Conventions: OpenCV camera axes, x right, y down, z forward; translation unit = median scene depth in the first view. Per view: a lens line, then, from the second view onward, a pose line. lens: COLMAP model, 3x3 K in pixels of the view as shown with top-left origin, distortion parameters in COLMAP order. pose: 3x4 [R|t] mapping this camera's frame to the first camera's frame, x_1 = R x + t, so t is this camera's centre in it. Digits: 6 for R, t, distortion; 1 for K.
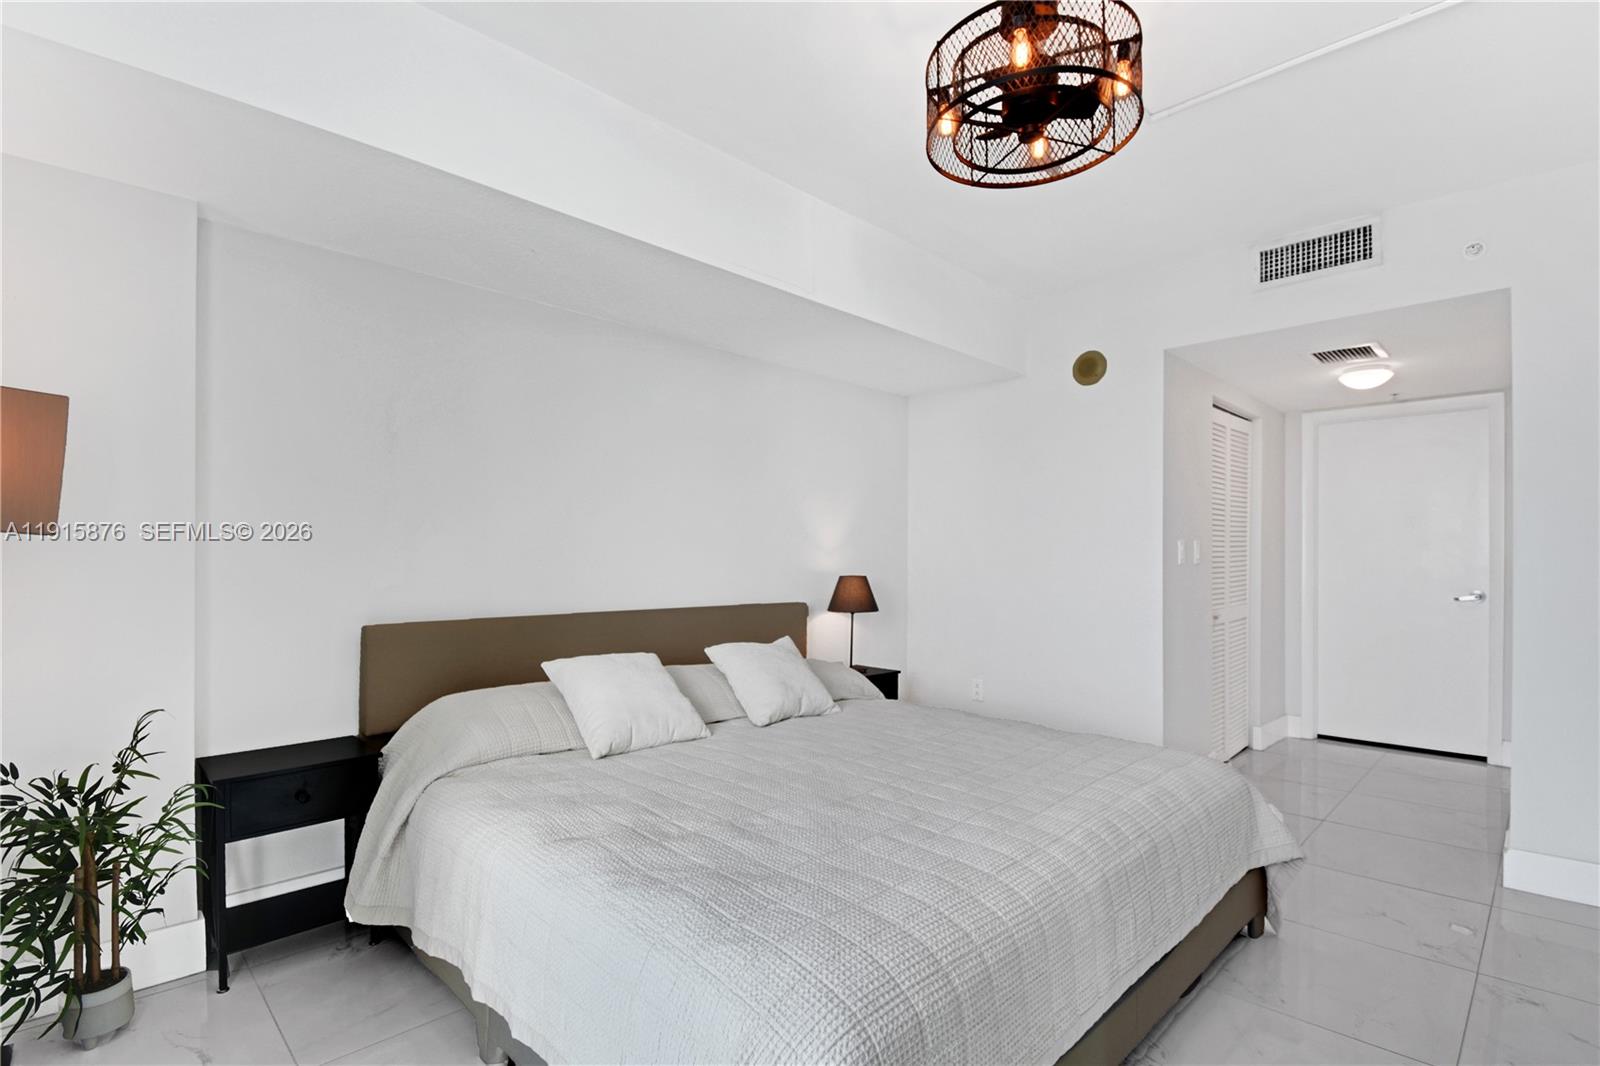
lens RADIAL K [[755.9, 0, 800.3], [0, 755.9, 549.7], [0, 0, 1]] dist [0.000591, -0.000701]
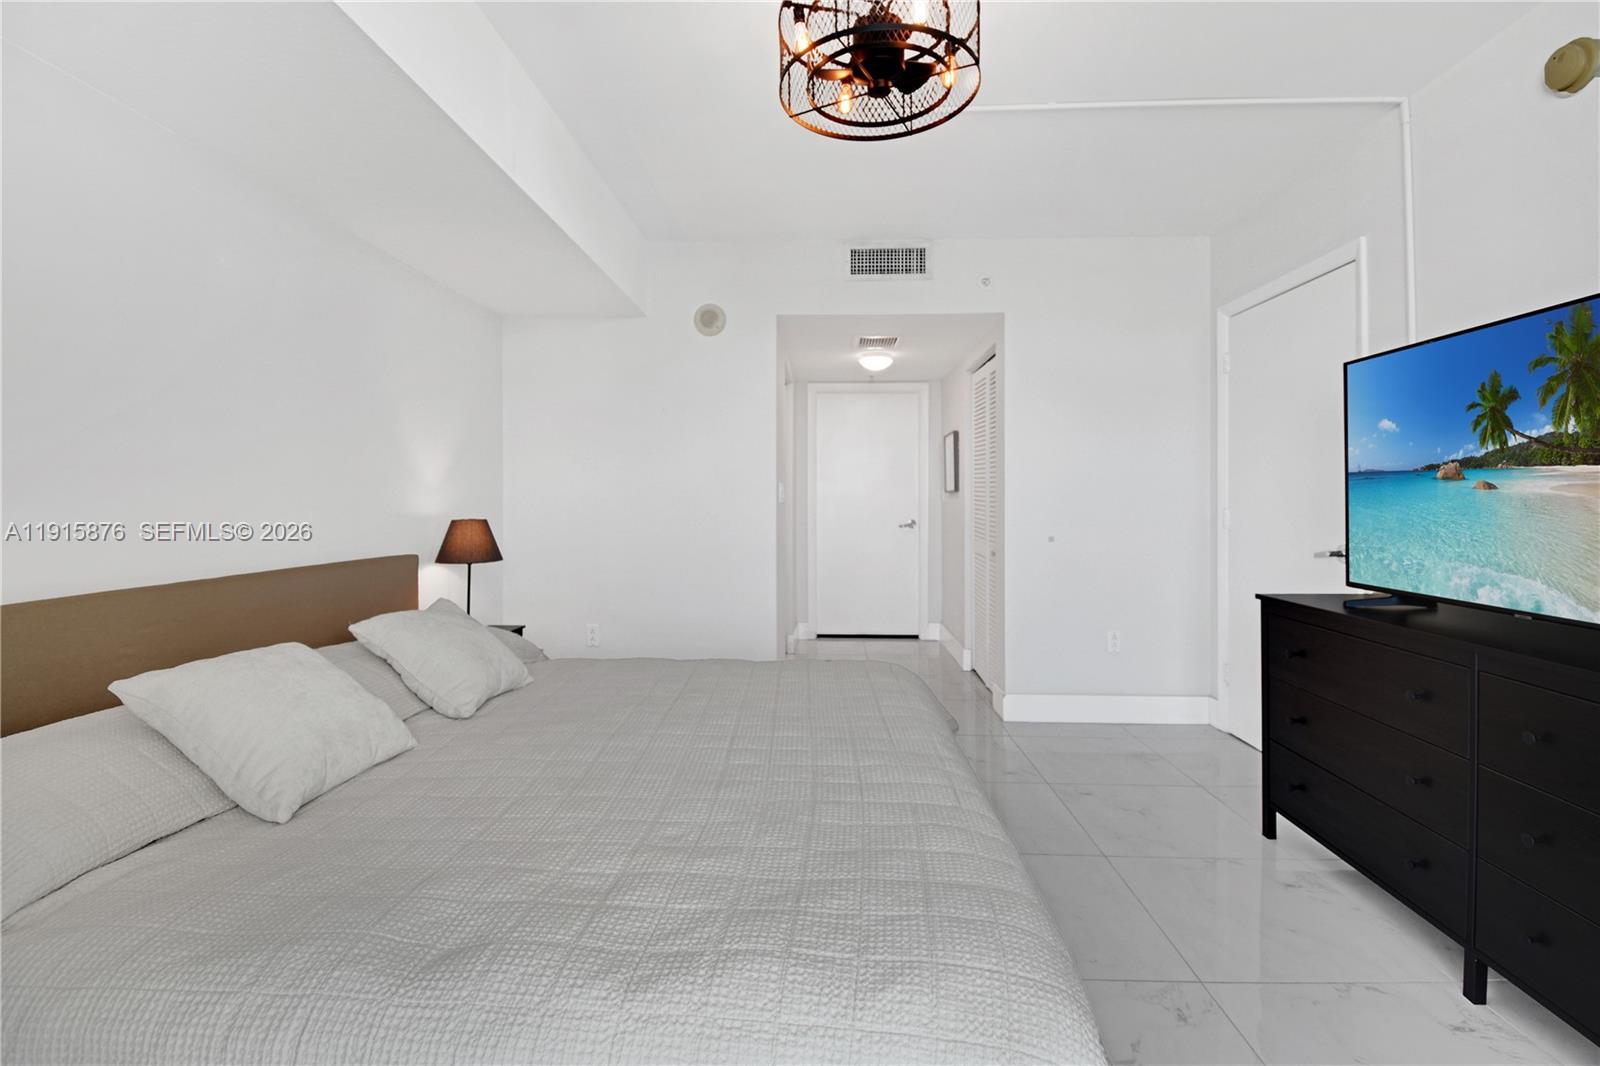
lens RADIAL K [[719.6, 0, 806.7], [0, 719.6, 495.5], [0, 0, 1]] dist [-0.008718, -0.000551]
pose [[0.730978, -0.001006, 0.682400, -0.264919], [-0.003466, 0.999981, 0.005187, 0.002634], [-0.682392, -0.006157, 0.730961, 0.205624]]
